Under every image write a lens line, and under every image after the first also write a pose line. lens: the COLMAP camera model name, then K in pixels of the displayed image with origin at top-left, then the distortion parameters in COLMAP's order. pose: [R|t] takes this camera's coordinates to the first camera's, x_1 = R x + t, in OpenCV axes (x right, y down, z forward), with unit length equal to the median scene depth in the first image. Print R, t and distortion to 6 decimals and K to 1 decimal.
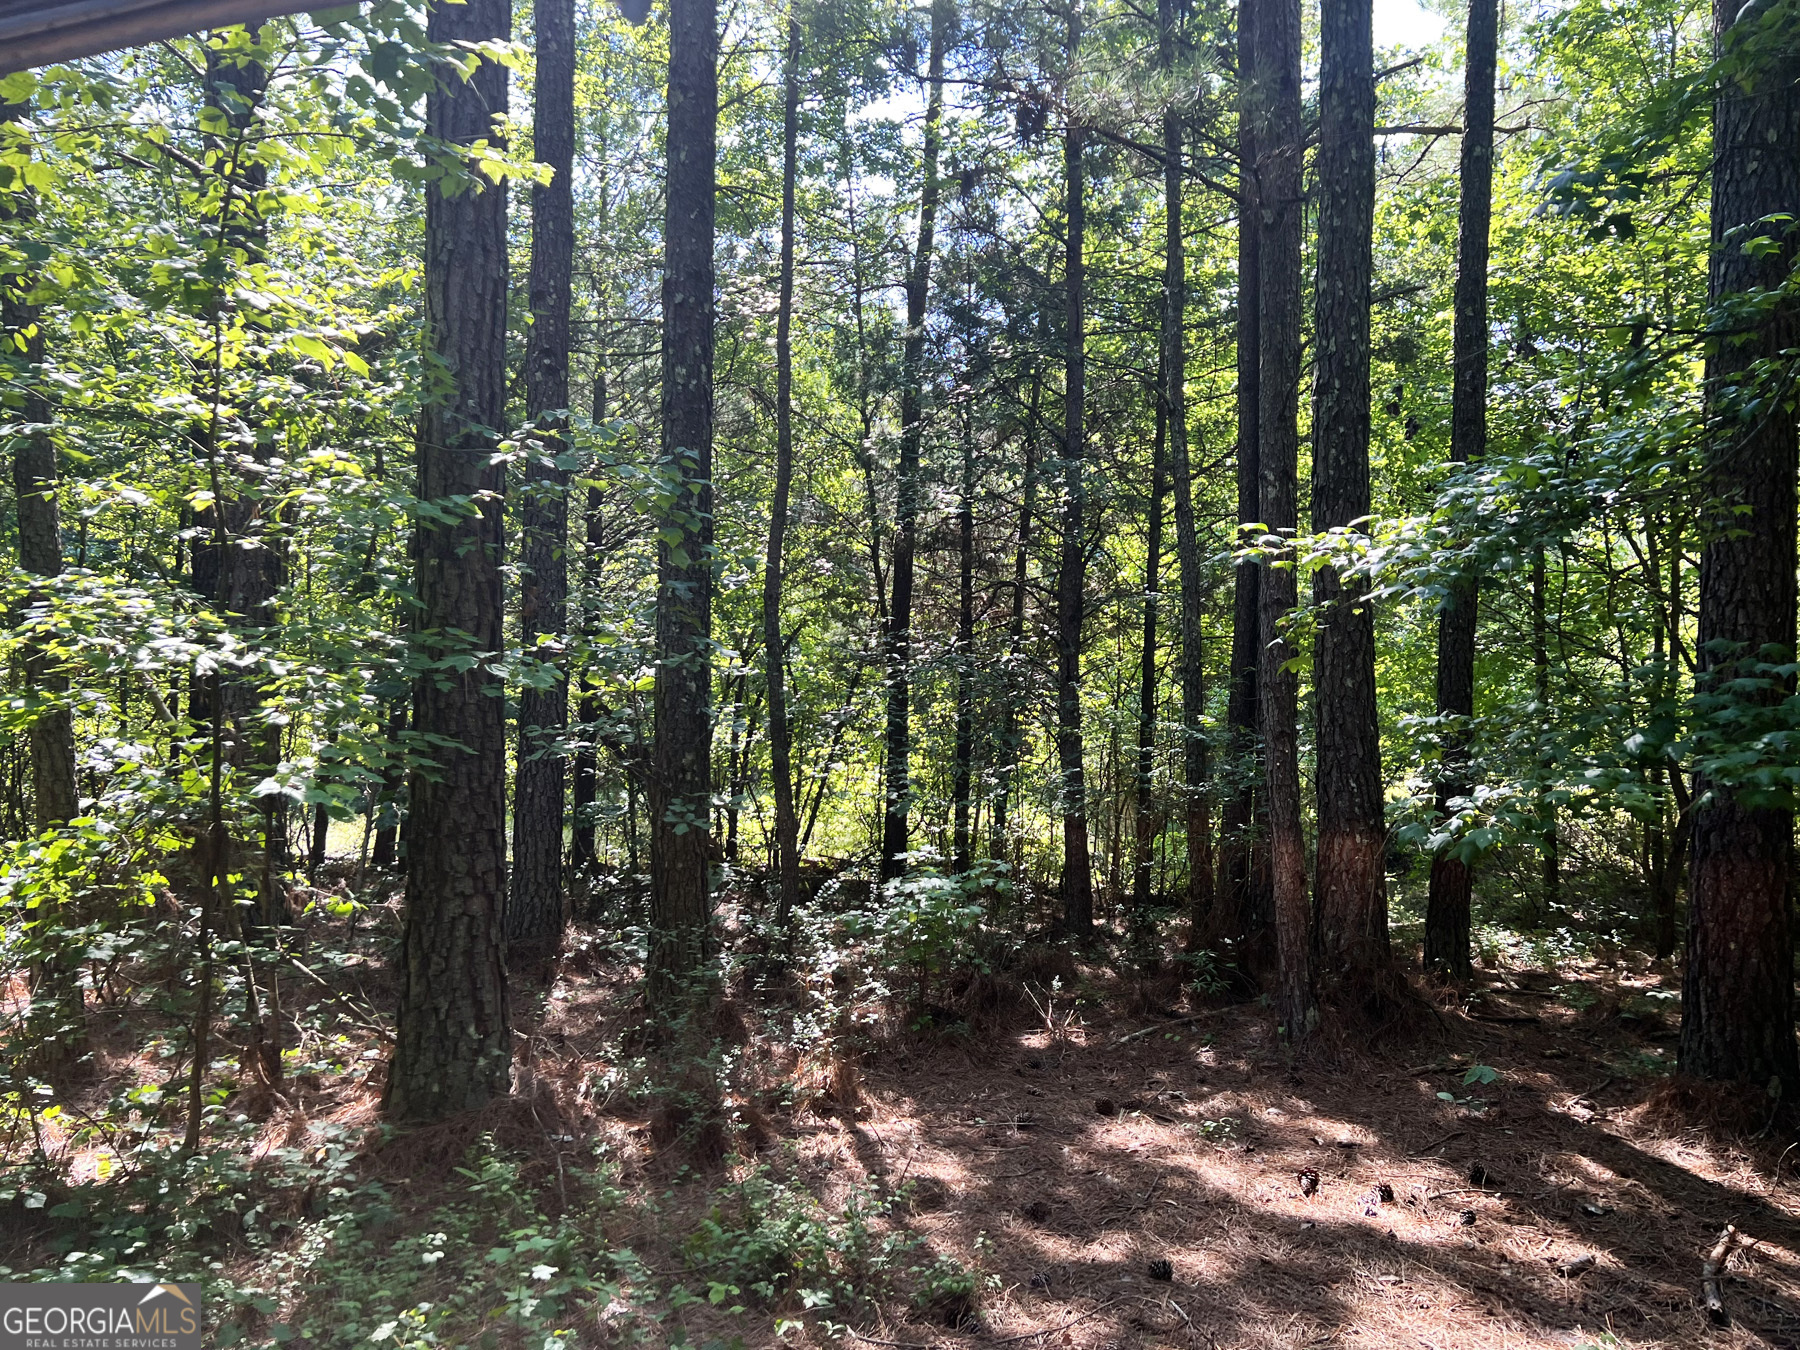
lens RADIAL K [[1330.7, 0, 903.5], [0, 1330.7, 670.8], [0, 0, 1]] dist [0.026289, -0.009412]
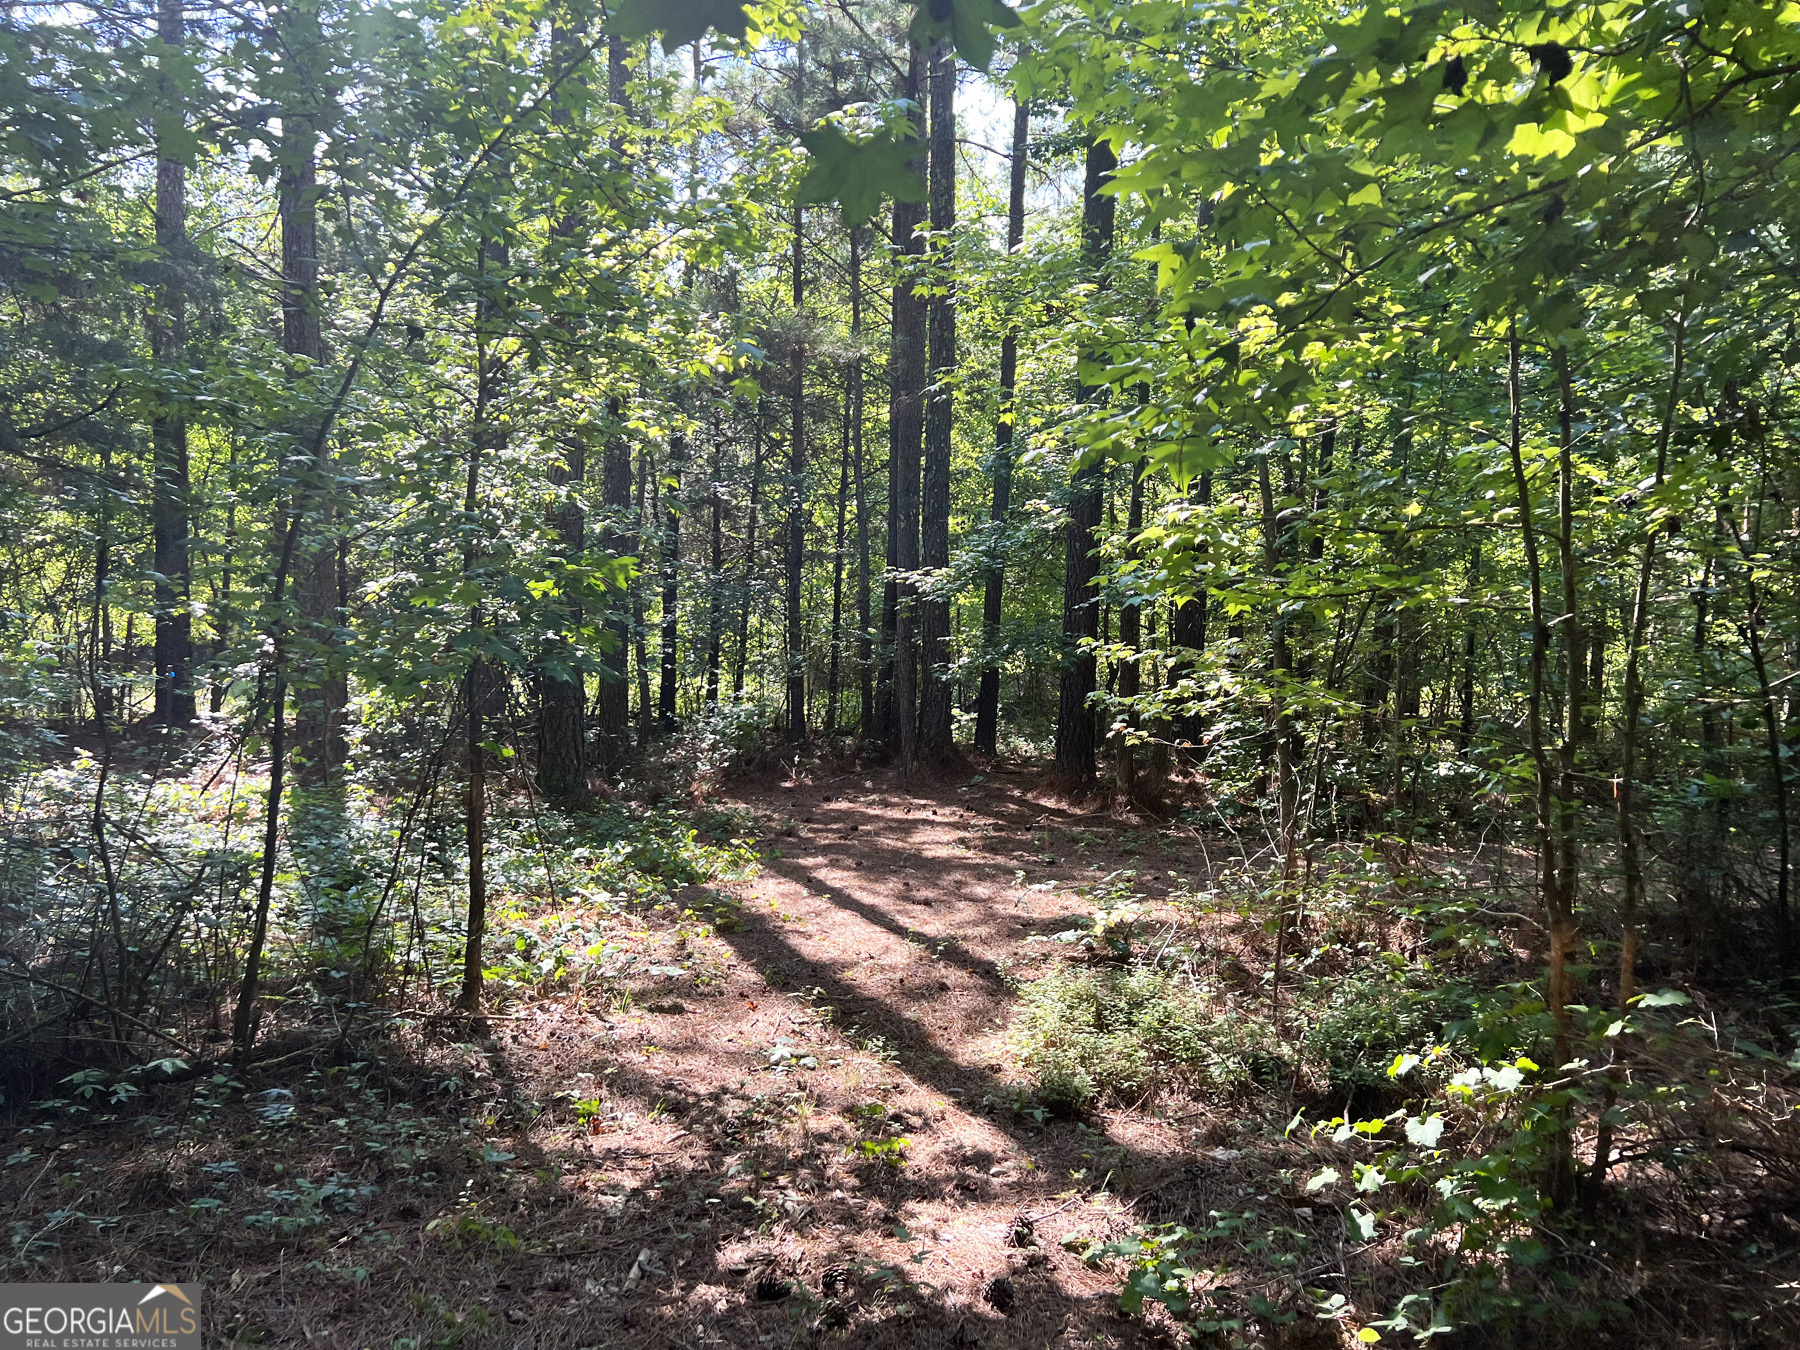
lens RADIAL K [[1330.7, 0, 899.8], [0, 1330.7, 674.6], [0, 0, 1]] dist [0.026289, -0.009412]
pose [[0.968163, 0.003574, 0.250297, -0.326897], [-0.025533, 0.996093, 0.084541, -0.093997], [-0.249016, -0.088241, 0.964471, -1.331728]]
